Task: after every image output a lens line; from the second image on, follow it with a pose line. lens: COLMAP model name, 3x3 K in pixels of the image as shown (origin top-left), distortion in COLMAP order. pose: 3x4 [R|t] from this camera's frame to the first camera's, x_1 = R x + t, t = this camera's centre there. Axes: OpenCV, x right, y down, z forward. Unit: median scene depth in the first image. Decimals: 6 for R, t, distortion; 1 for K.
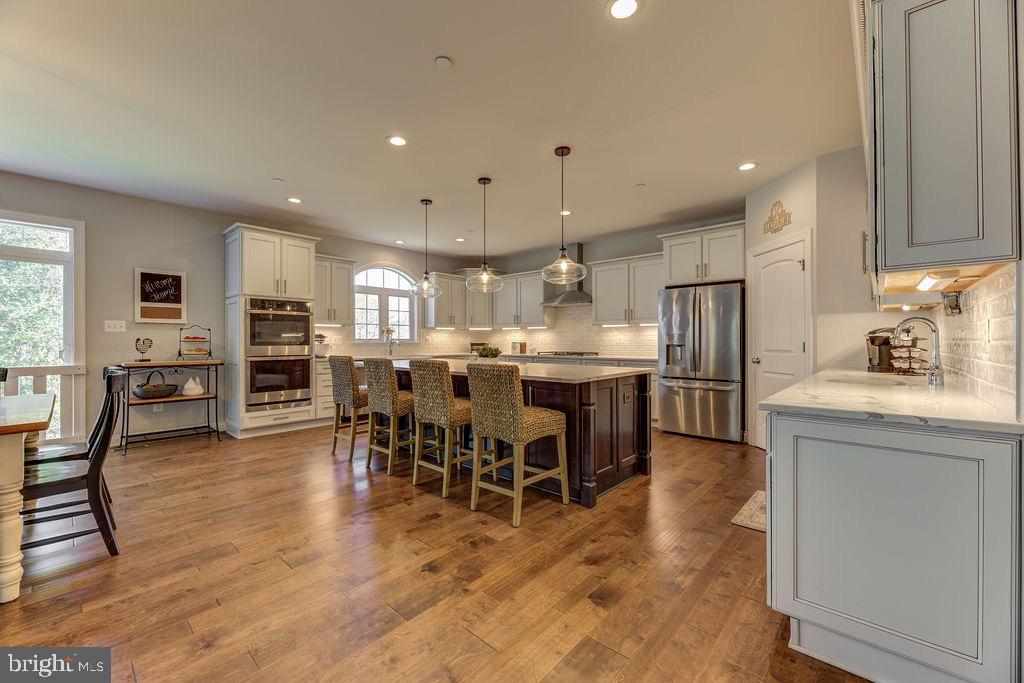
lens RADIAL K [[414.5, 0, 510.8], [0, 414.5, 339.1], [0, 0, 1]] dist [-0.000919, -0.000390]
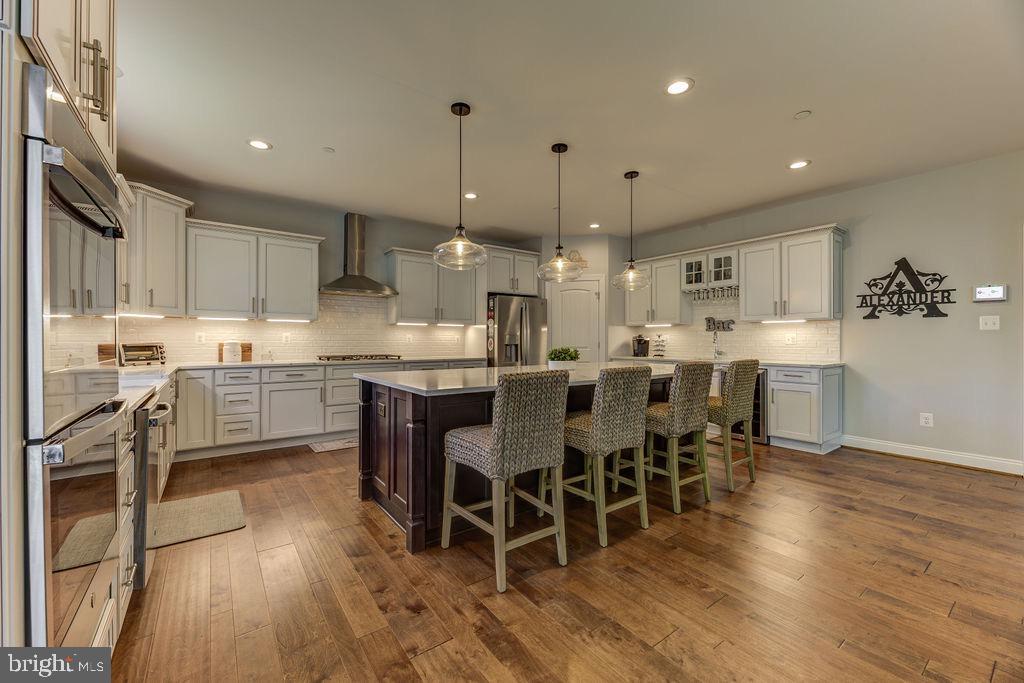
lens RADIAL K [[410.0, 0, 508.8], [0, 410.0, 341.4], [0, 0, 1]] dist [-0.001545, -0.000208]
pose [[0.203558, -0.000019, 0.979063, -0.774256], [-0.004039, 0.999991, 0.000860, 0.004698], [-0.979055, -0.004129, 0.203556, 0.813307]]
